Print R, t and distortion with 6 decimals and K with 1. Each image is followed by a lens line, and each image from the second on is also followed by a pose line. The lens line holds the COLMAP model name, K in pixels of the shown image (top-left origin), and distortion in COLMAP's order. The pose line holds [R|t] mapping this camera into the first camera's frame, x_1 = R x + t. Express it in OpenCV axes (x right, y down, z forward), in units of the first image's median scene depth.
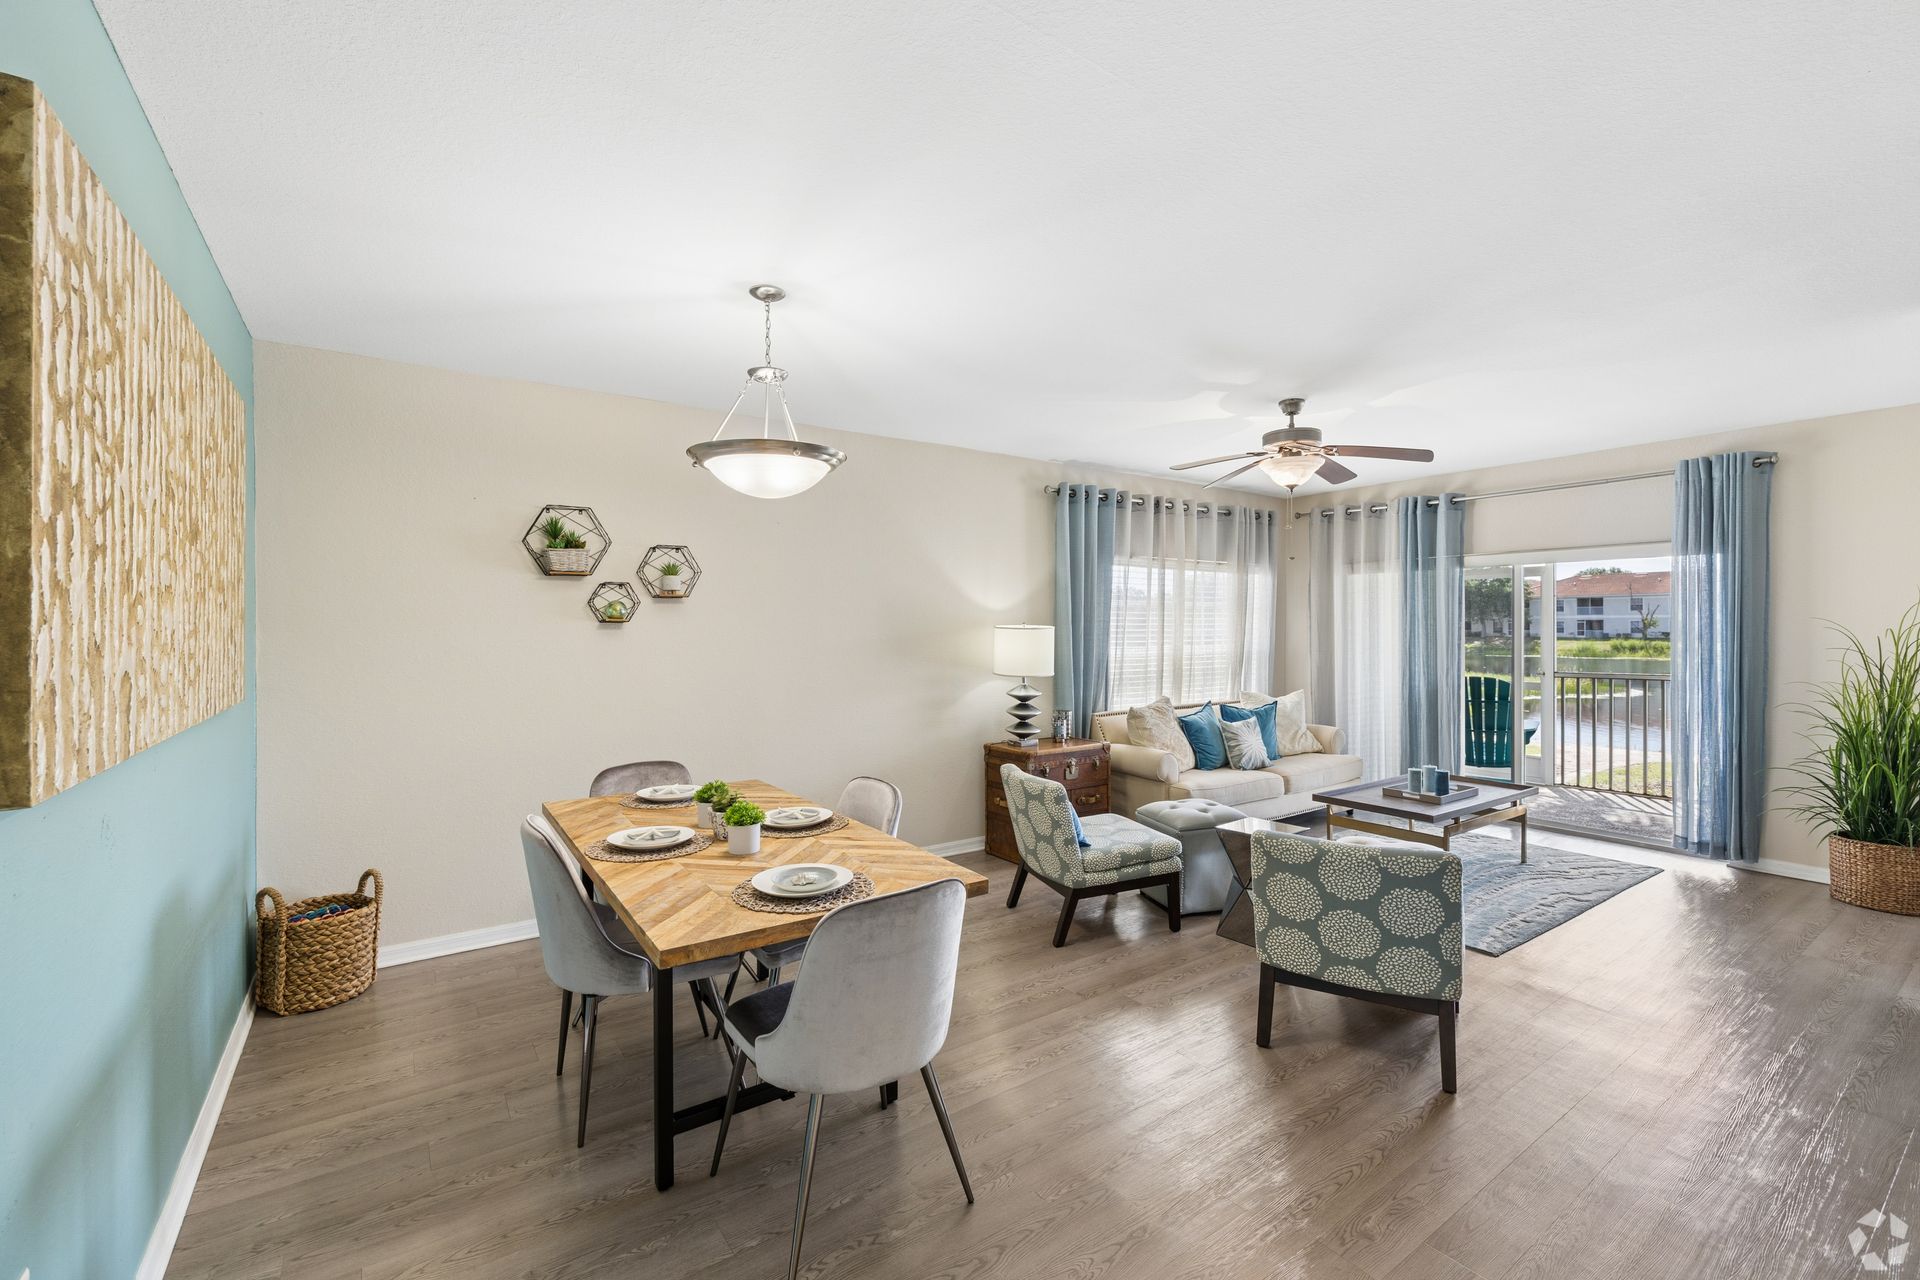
lens RADIAL K [[819.3, 0, 960.0], [0, 819.3, 640.0], [0, 0, 1]] dist [0.000465, 0.000129]
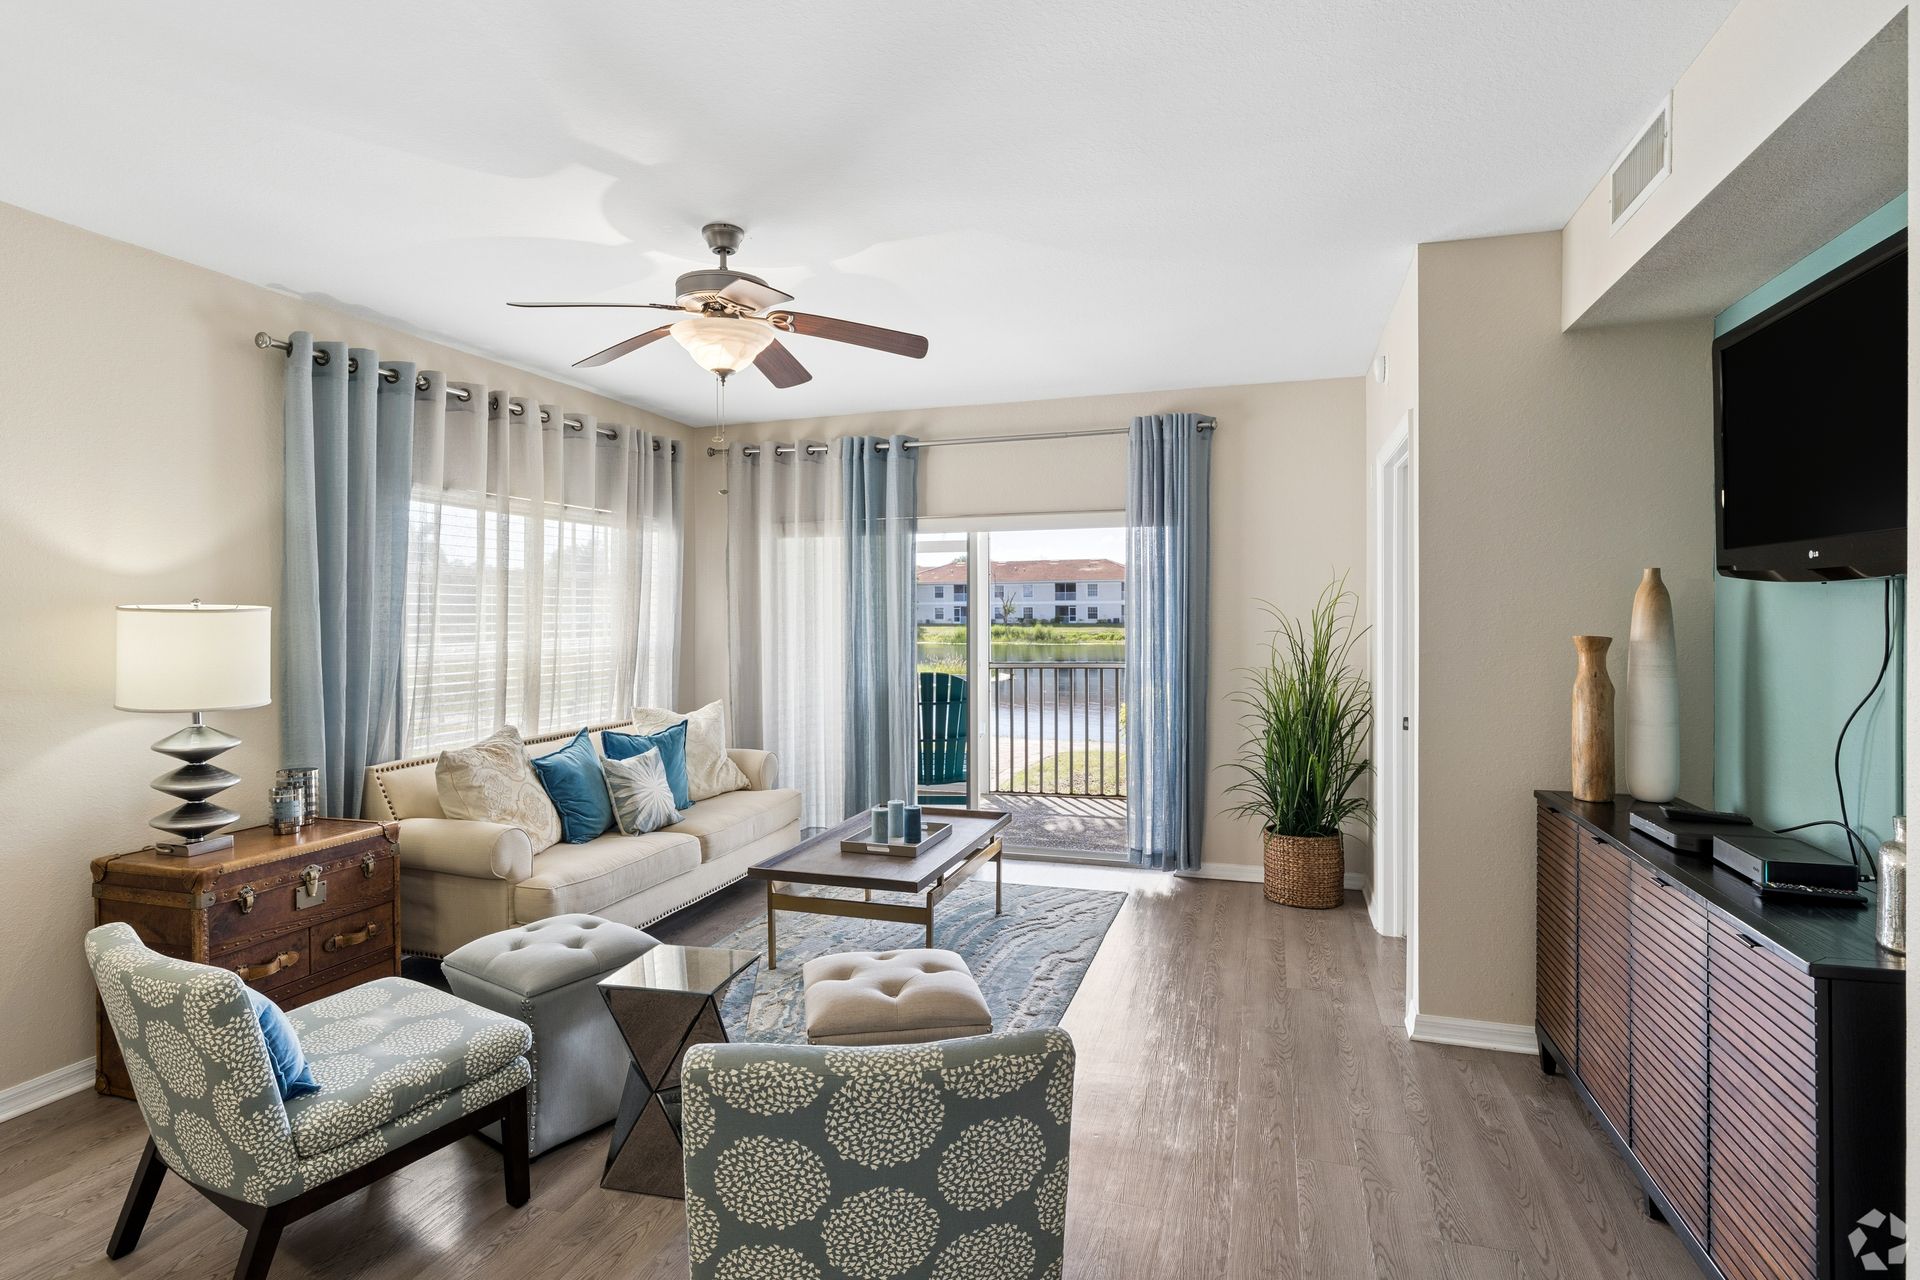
lens RADIAL K [[1007.5, 0, 951.0], [0, 1007.5, 603.2], [0, 0, 1]] dist [-0.002154, 0.000820]
pose [[0.799032, 0.003938, 0.601275, 0.075088], [0.012137, 0.999669, -0.022675, 0.000081], [-0.601166, 0.025416, 0.798720, 0.248434]]
